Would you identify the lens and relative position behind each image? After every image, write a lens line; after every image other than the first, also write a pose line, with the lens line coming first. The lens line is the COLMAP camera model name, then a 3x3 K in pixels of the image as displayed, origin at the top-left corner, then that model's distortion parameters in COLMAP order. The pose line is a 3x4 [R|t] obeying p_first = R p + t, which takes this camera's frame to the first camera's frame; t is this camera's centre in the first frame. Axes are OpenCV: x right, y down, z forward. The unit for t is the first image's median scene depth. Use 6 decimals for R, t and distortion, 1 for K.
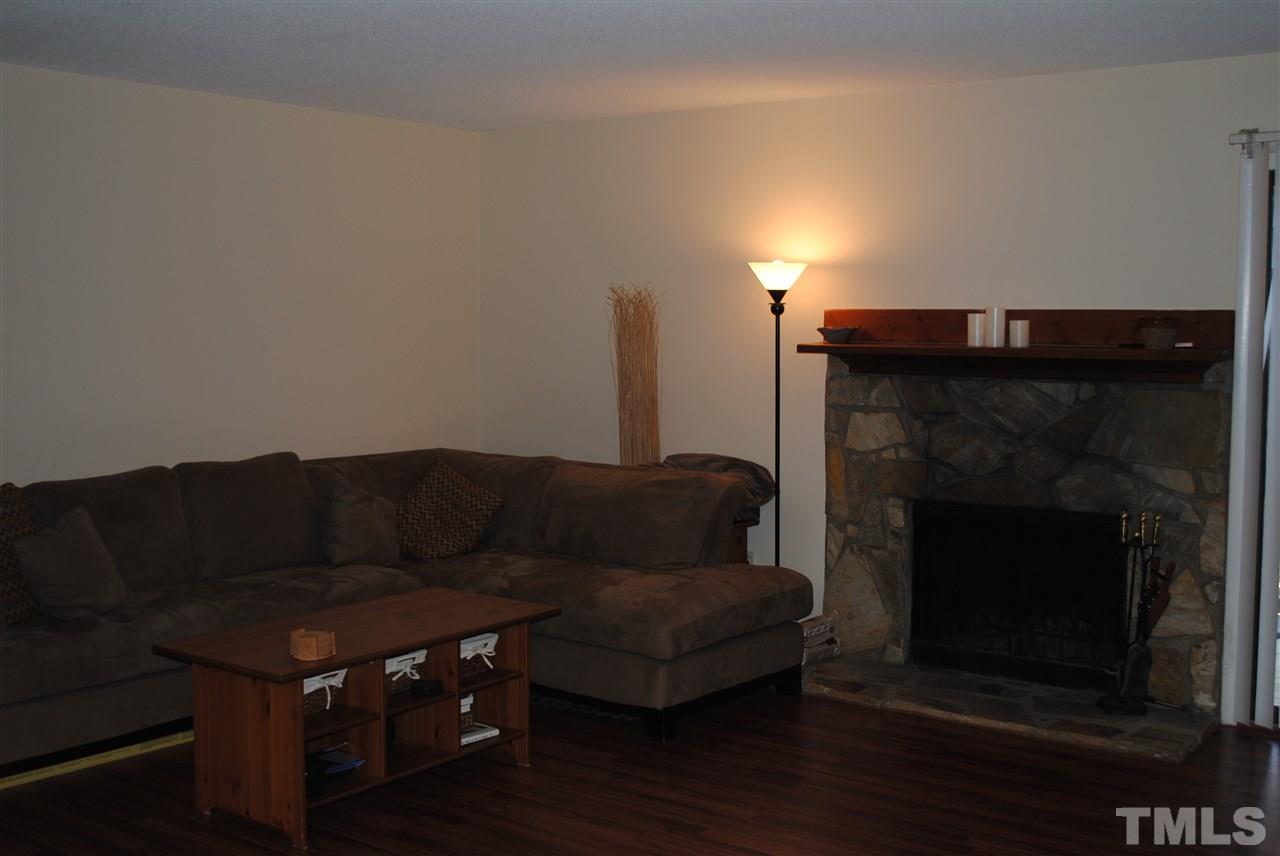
lens RADIAL K [[1431.5, 0, 641.8], [0, 1431.5, 428.3], [0, 0, 1]] dist [-0.047624, 0.000000]
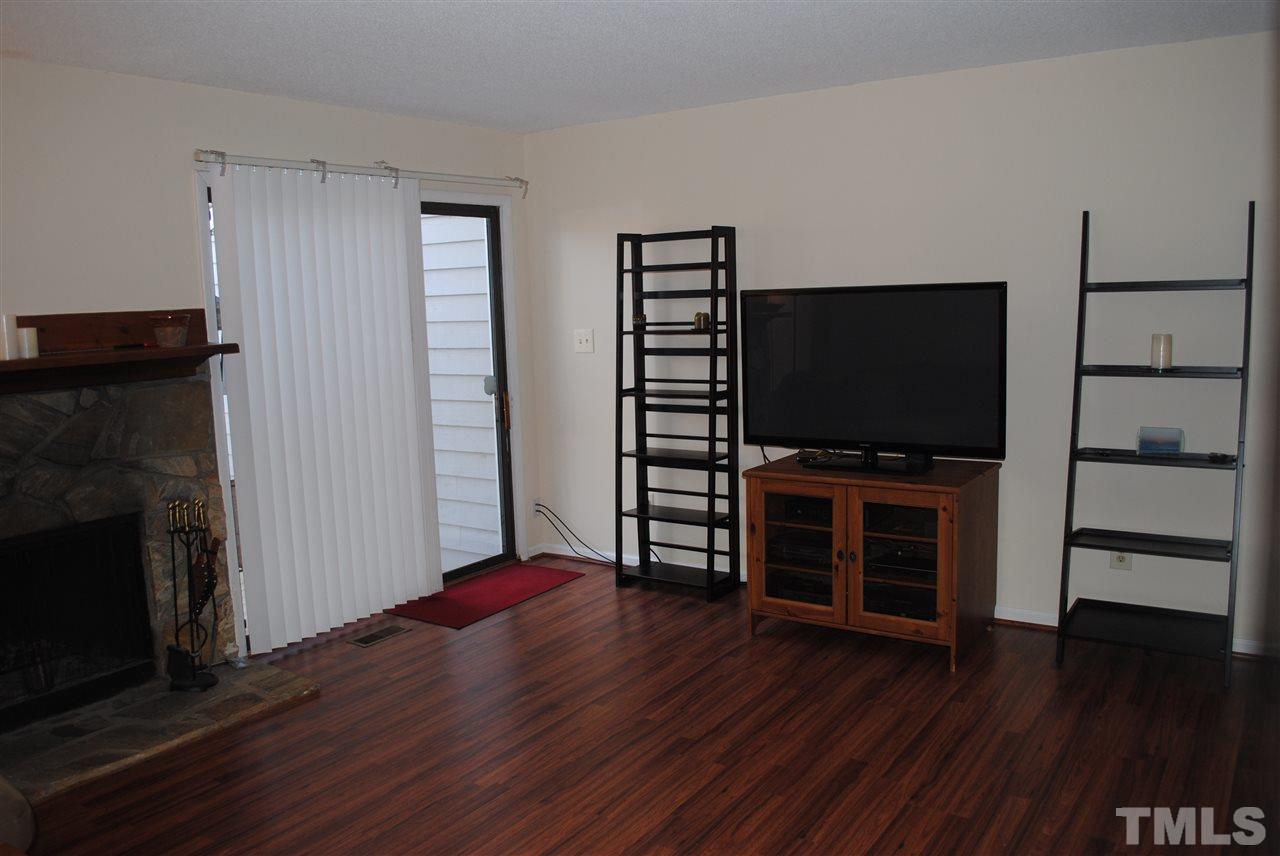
lens RADIAL K [[1003.5, 0, 634.0], [0, 1003.5, 428.3], [0, 0, 1]] dist [-0.078351, 0.004151]
pose [[-0.046067, -0.129705, 0.990482, -0.367414], [0.113557, 0.984427, 0.134194, -0.051779], [-0.992463, 0.118658, -0.030621, 0.642157]]
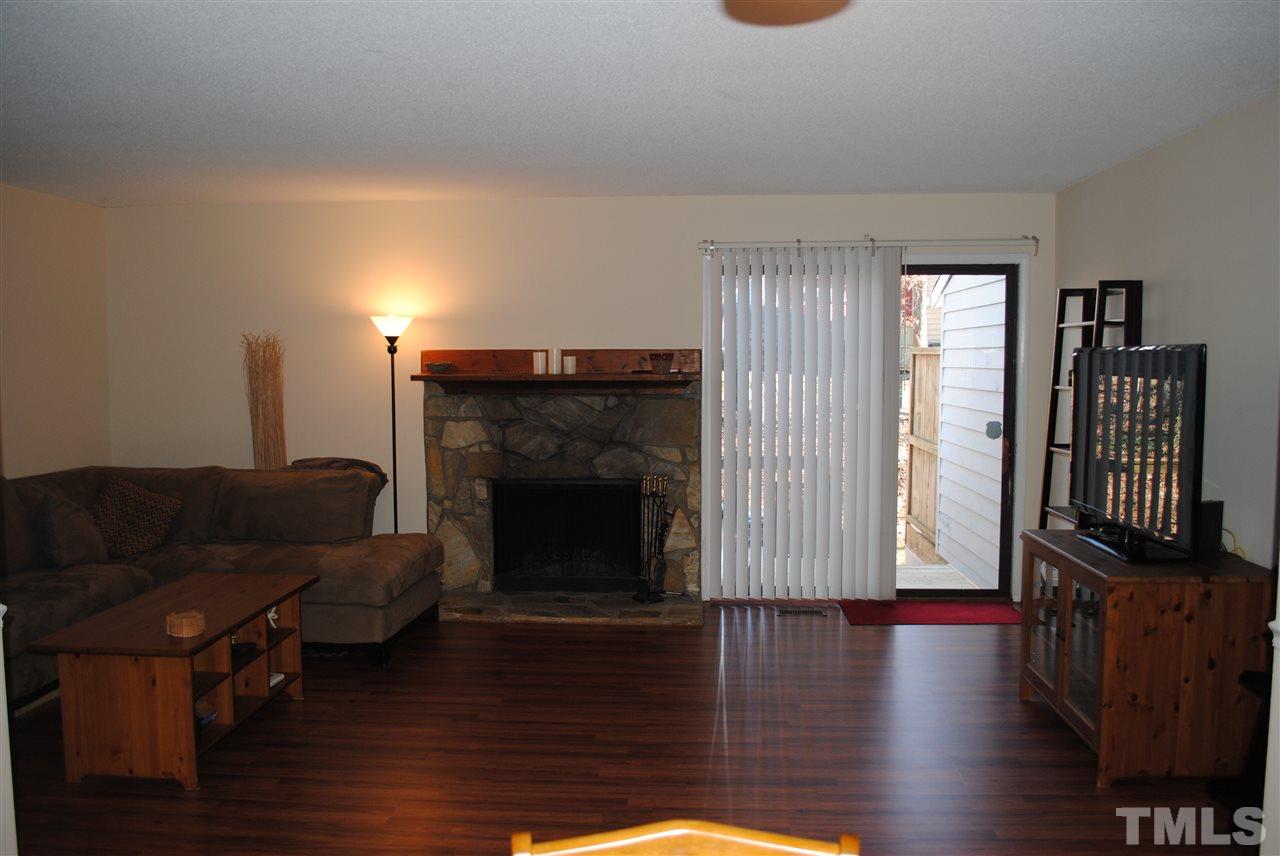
lens RADIAL K [[1003.4, 0, 648.8], [0, 1003.4, 428.4], [0, 0, 1]] dist [-0.086338, -0.002994]
pose [[0.832686, -0.042712, 0.552096, -0.260362], [0.047076, 0.998872, 0.006275, -0.001327], [-0.551741, 0.020765, 0.833757, 0.058198]]
